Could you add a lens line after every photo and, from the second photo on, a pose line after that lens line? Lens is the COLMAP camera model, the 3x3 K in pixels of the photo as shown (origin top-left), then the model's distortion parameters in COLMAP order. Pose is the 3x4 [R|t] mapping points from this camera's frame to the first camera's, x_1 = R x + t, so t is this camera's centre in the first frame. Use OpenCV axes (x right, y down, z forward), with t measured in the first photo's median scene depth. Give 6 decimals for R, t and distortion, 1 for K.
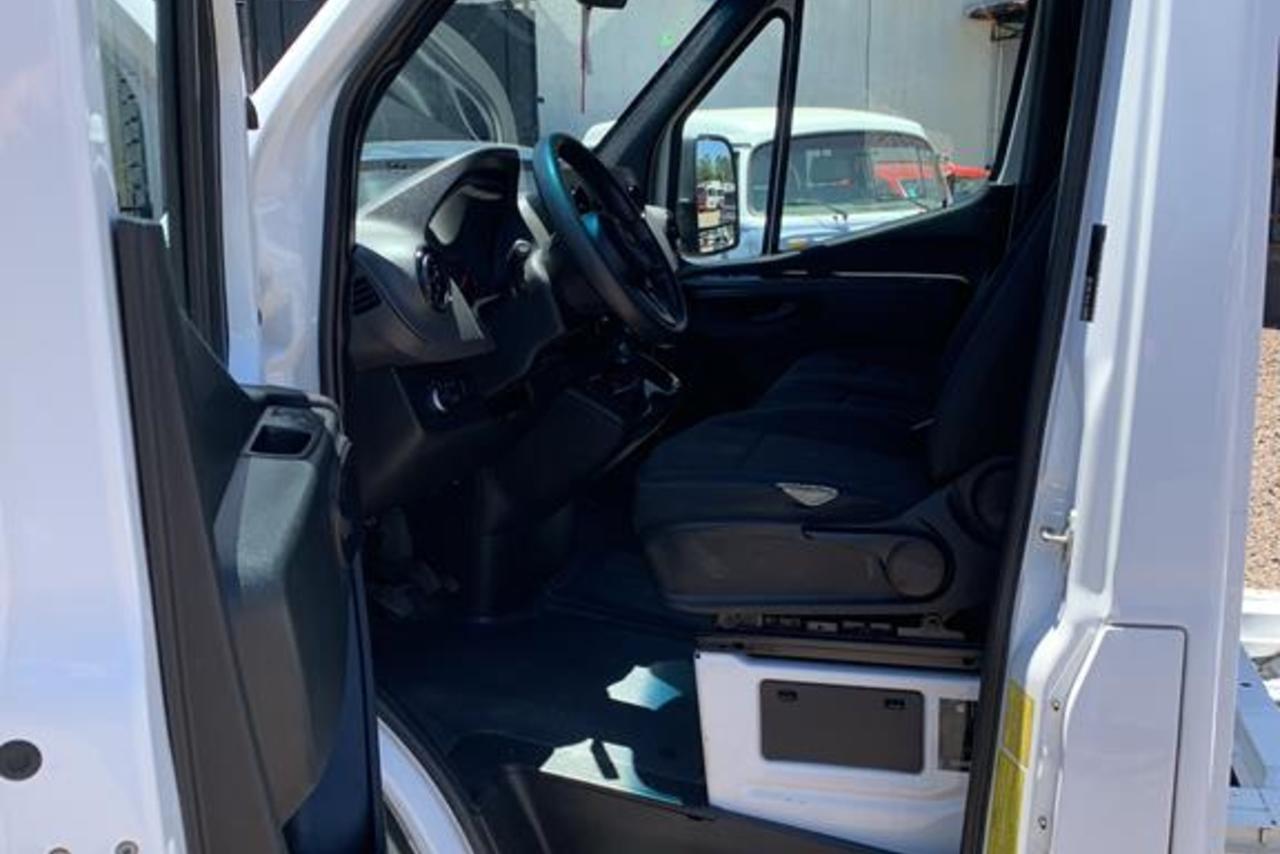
lens RADIAL K [[980.4, 0, 639.4], [0, 980.4, 429.4], [0, 0, 1]] dist [0.040682, -0.041041]
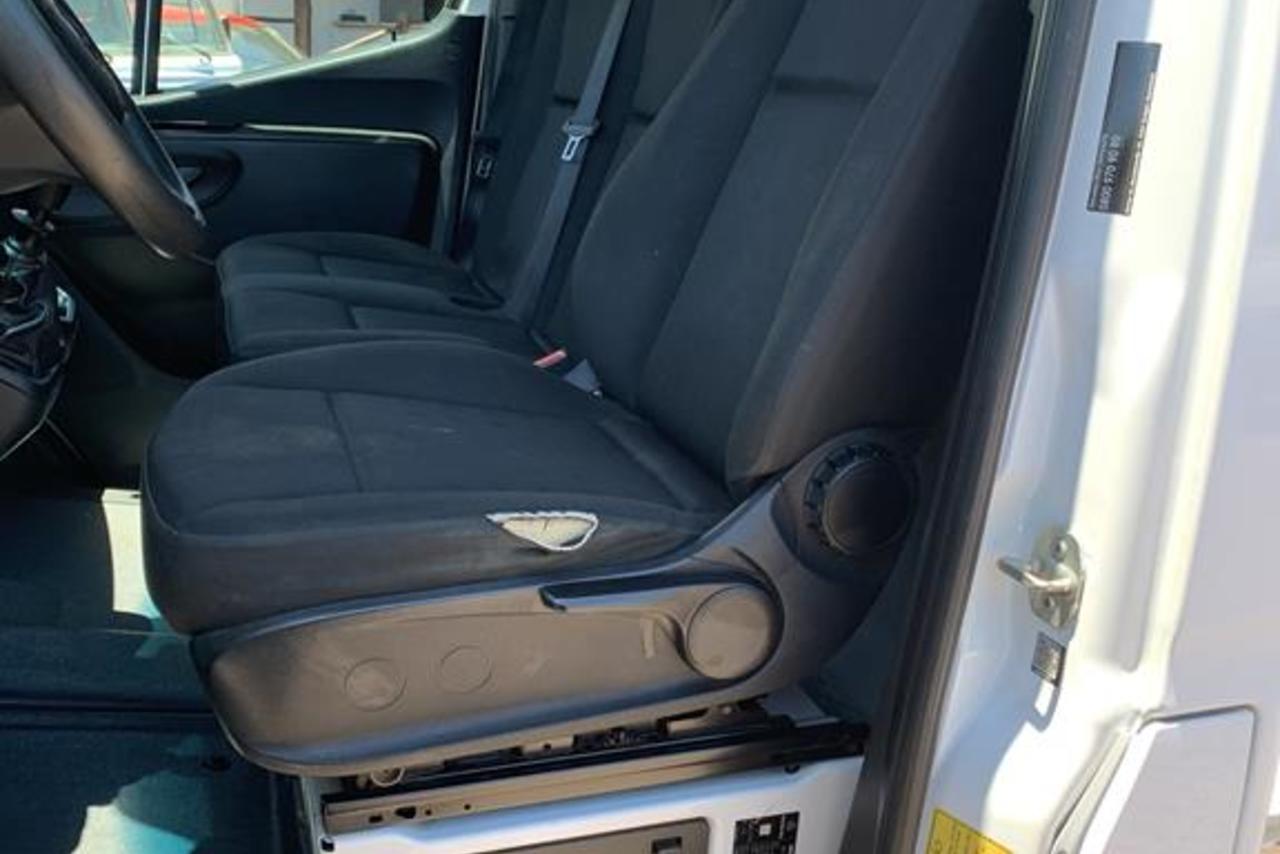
lens RADIAL K [[1297.3, 0, 687.9], [0, 1297.3, 416.9], [0, 0, 1]] dist [0.017876, 0.000000]
pose [[0.866390, -0.083159, 0.492395, -0.108586], [0.053223, 0.995798, 0.074529, -0.044880], [-0.496523, -0.038365, 0.867175, 0.340763]]
